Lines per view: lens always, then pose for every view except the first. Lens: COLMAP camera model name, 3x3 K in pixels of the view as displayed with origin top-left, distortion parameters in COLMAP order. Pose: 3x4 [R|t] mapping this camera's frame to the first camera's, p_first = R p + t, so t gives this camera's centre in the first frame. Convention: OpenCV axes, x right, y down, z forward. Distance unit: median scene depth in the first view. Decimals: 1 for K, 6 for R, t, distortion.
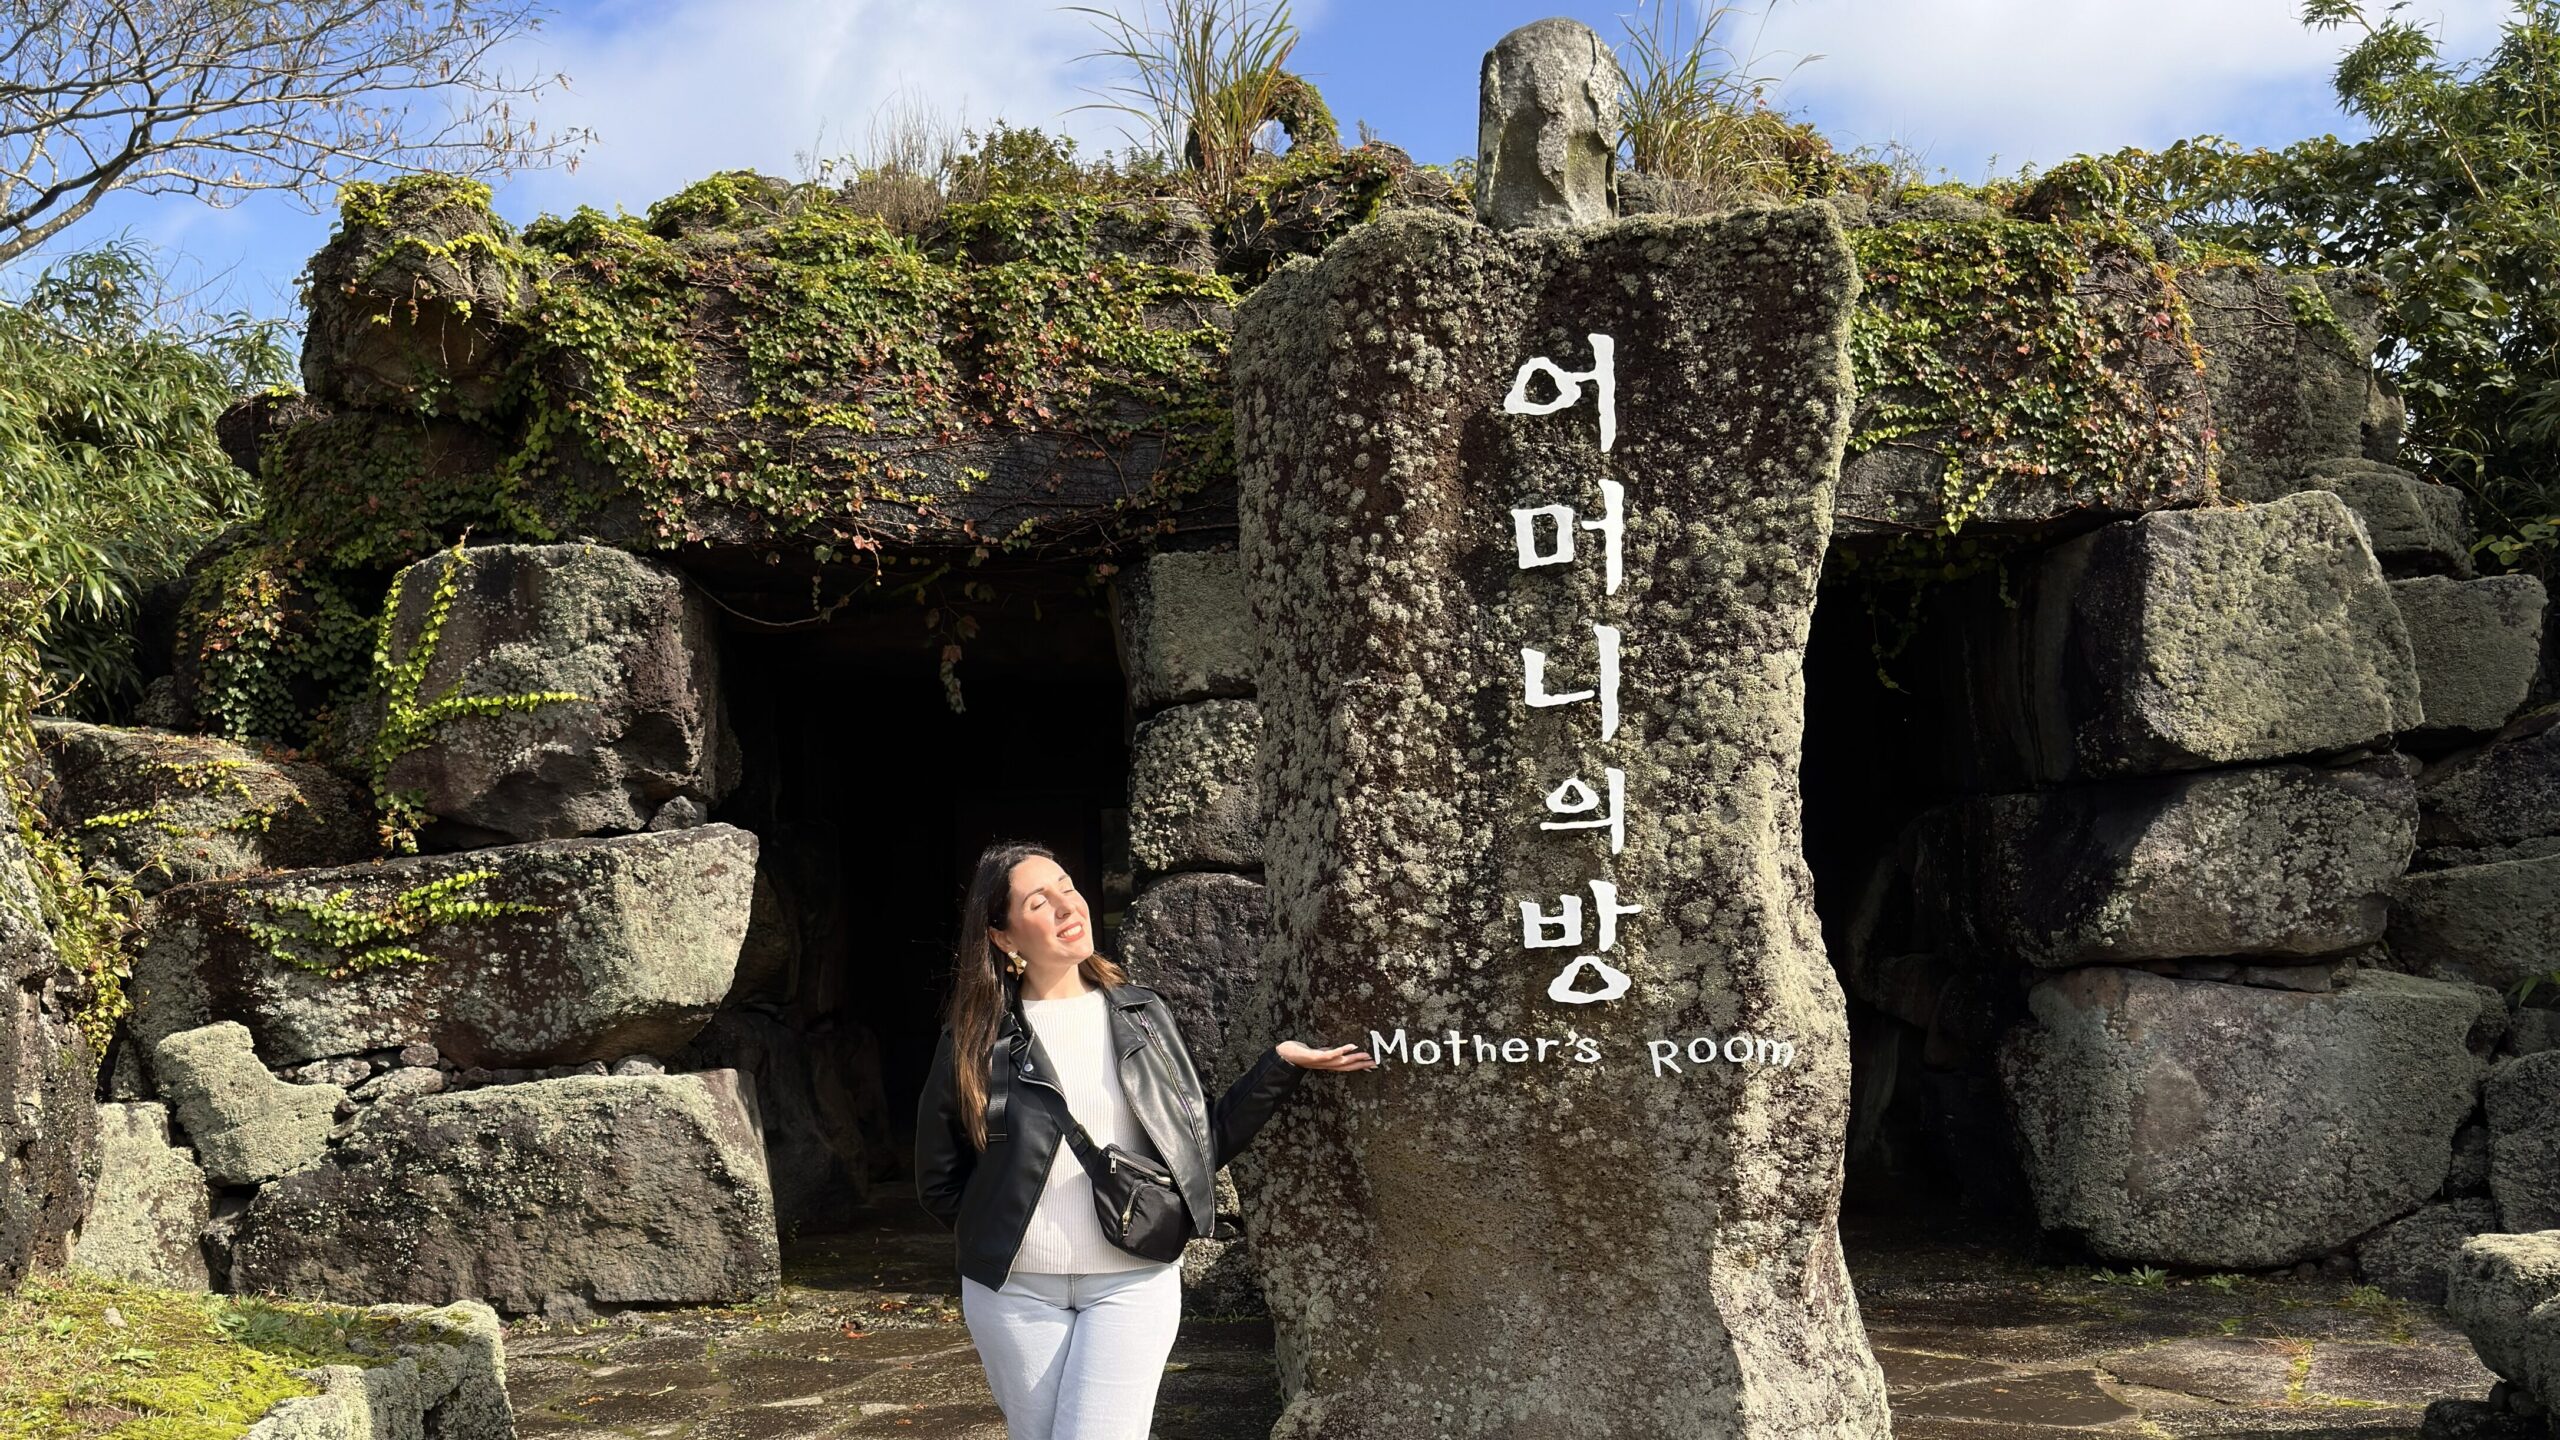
lens RADIAL K [[2390.8, 0, 1291.5], [0, 2390.8, 992.3], [0, 0, 1]] dist [0.208262, -0.501092]
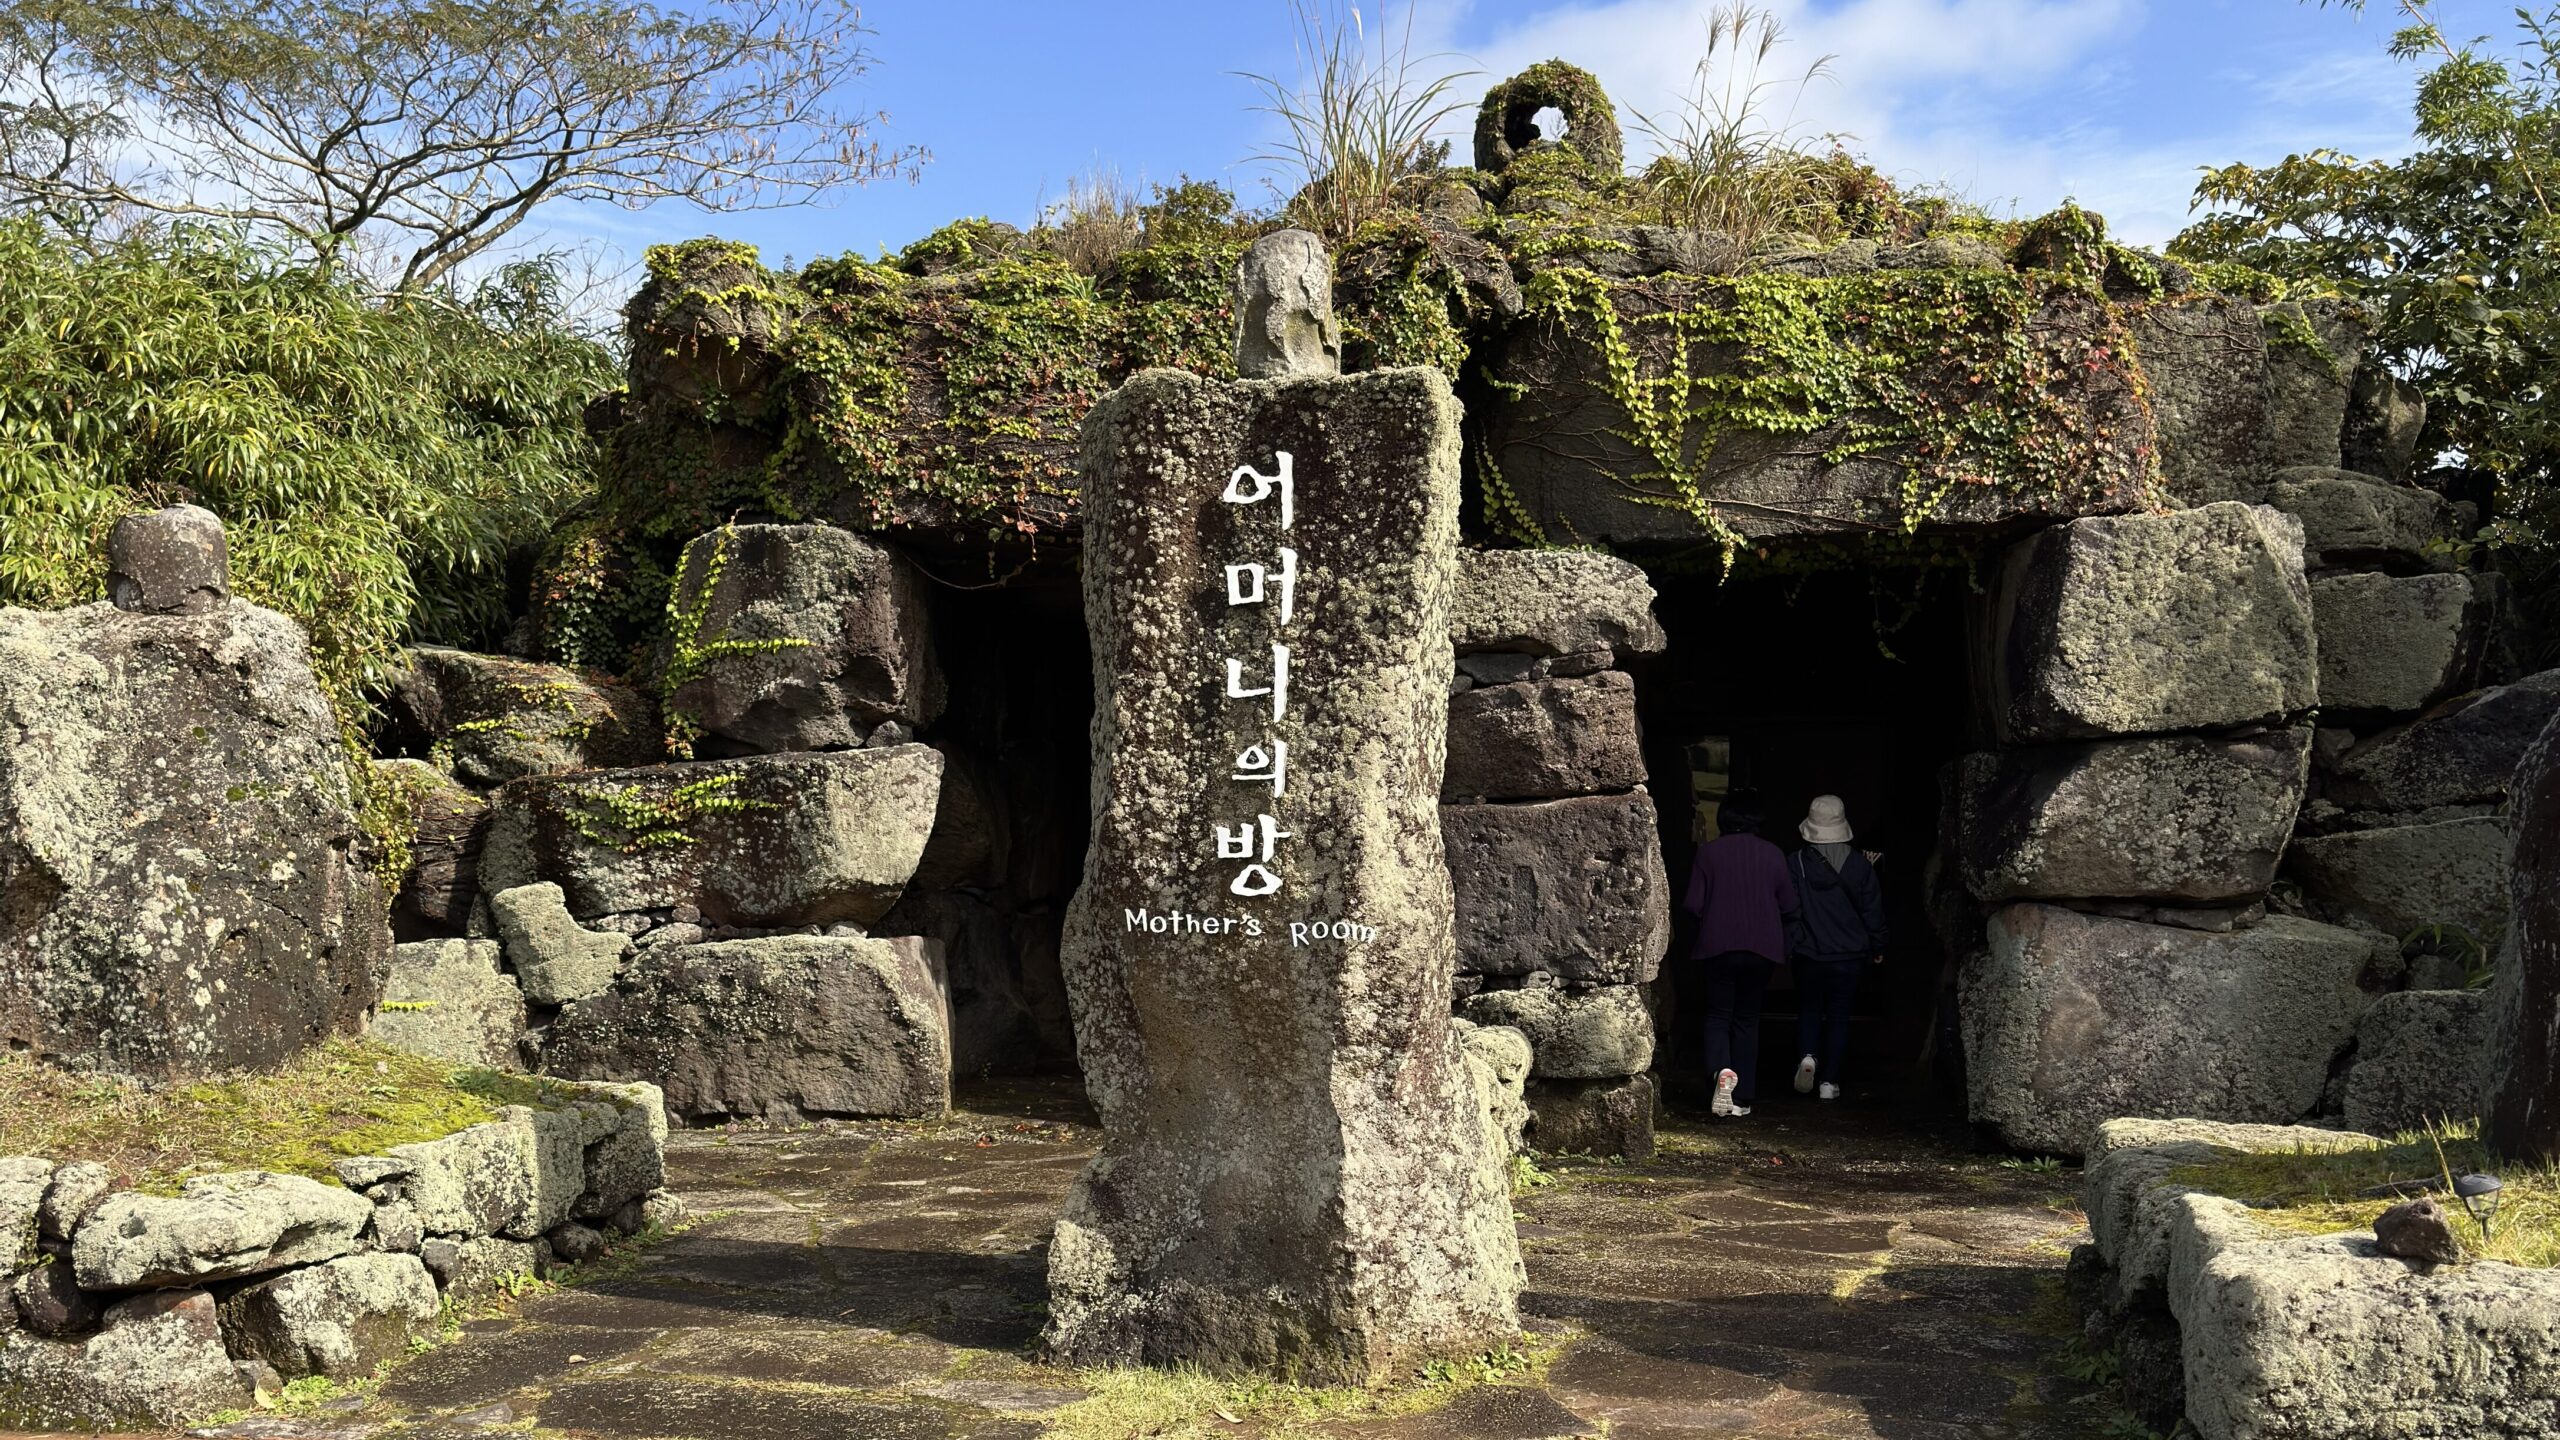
lens RADIAL K [[2355.3, 0, 1281.2], [0, 2355.3, 930.9], [0, 0, 1]] dist [0.155145, -0.293488]
pose [[0.984066, 0.045532, -0.171878, 0.181576], [-0.043503, 0.998932, 0.015553, 0.001200], [0.172402, -0.007828, 0.984996, -0.208023]]
